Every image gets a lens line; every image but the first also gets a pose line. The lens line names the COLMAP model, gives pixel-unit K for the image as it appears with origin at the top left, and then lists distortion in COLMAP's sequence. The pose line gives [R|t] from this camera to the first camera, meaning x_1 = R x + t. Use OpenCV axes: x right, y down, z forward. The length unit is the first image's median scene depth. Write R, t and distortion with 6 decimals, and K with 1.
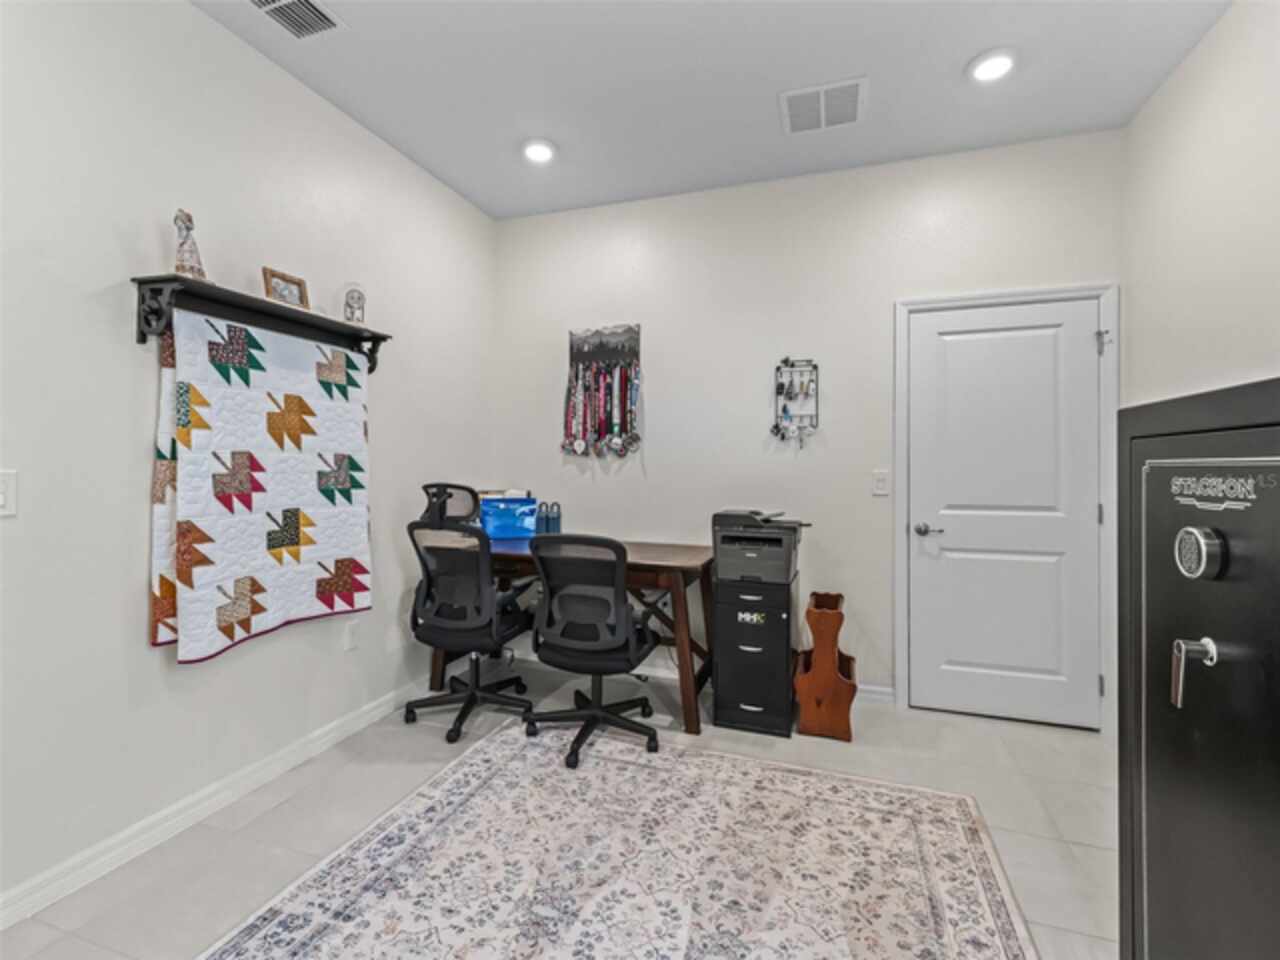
lens RADIAL K [[592.5, 0, 642.9], [0, 592.5, 464.0], [0, 0, 1]] dist [0.011066, -0.003603]
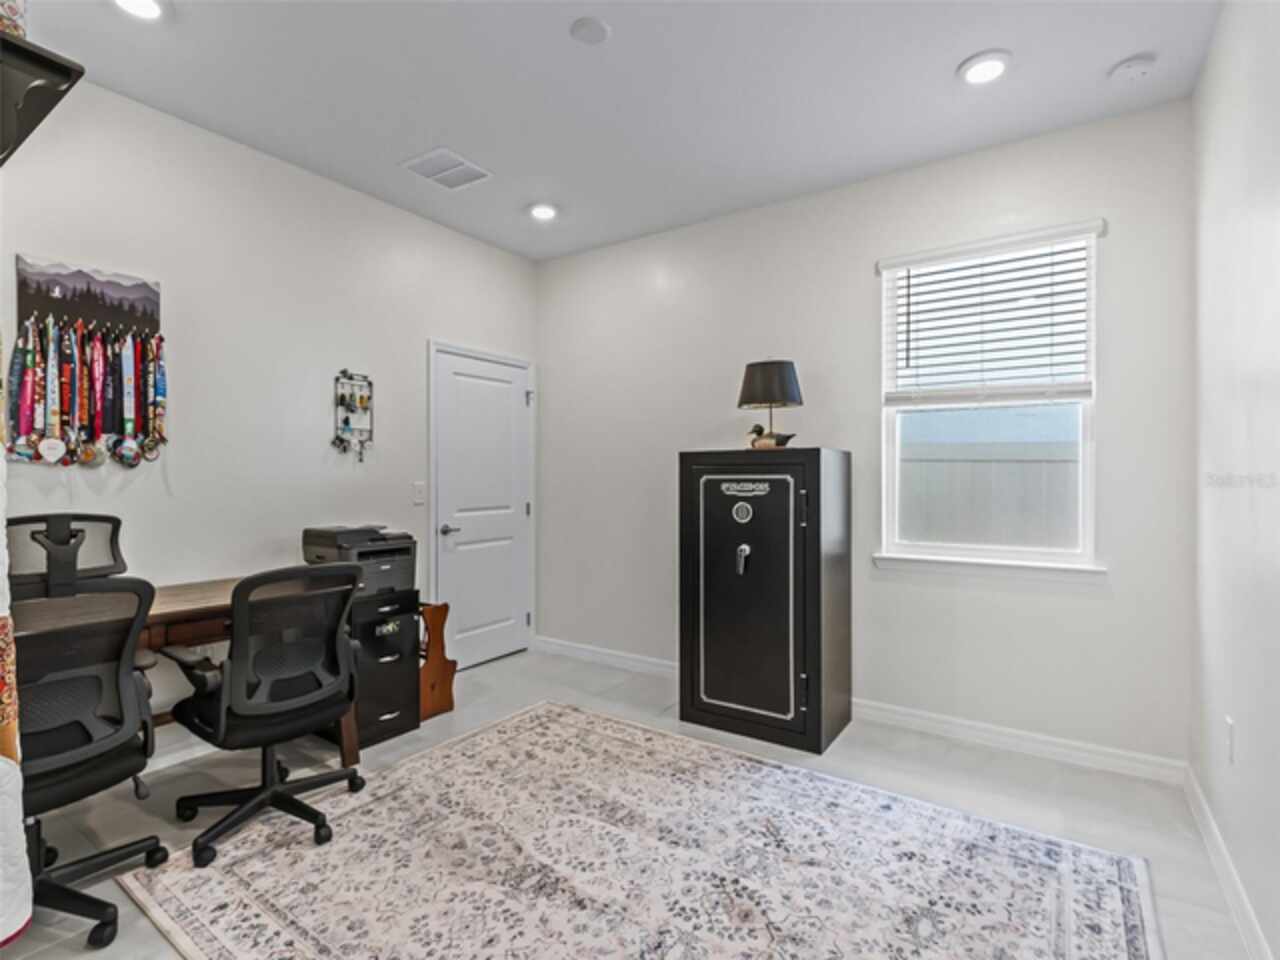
lens RADIAL K [[623.6, 0, 642.8], [0, 623.6, 483.0], [0, 0, 1]] dist [-0.009094, 0.000332]
pose [[0.256773, -0.011569, 0.966402, -0.674971], [-0.001304, 0.999923, 0.012317, -0.003975], [-0.966471, -0.004423, 0.256738, 0.277966]]
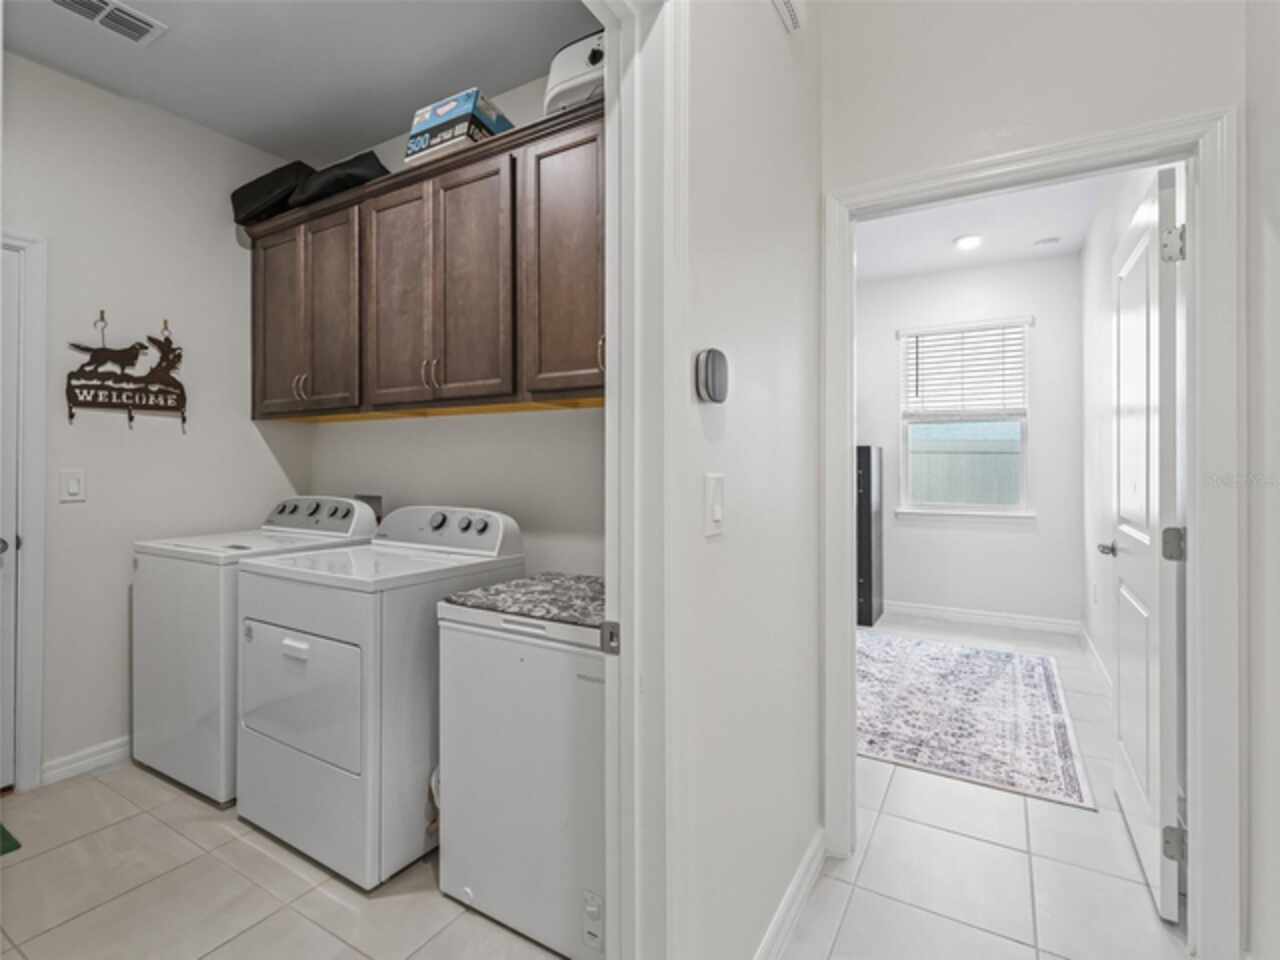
lens RADIAL K [[592.5, 0, 642.9], [0, 592.5, 466.3], [0, 0, 1]] dist [0.011066, -0.003603]
pose [[0.204962, -0.001596, 0.978769, -1.282971], [-0.001177, 0.999998, 0.001877, 0.004725], [-0.978769, -0.001537, 0.204960, 0.510692]]
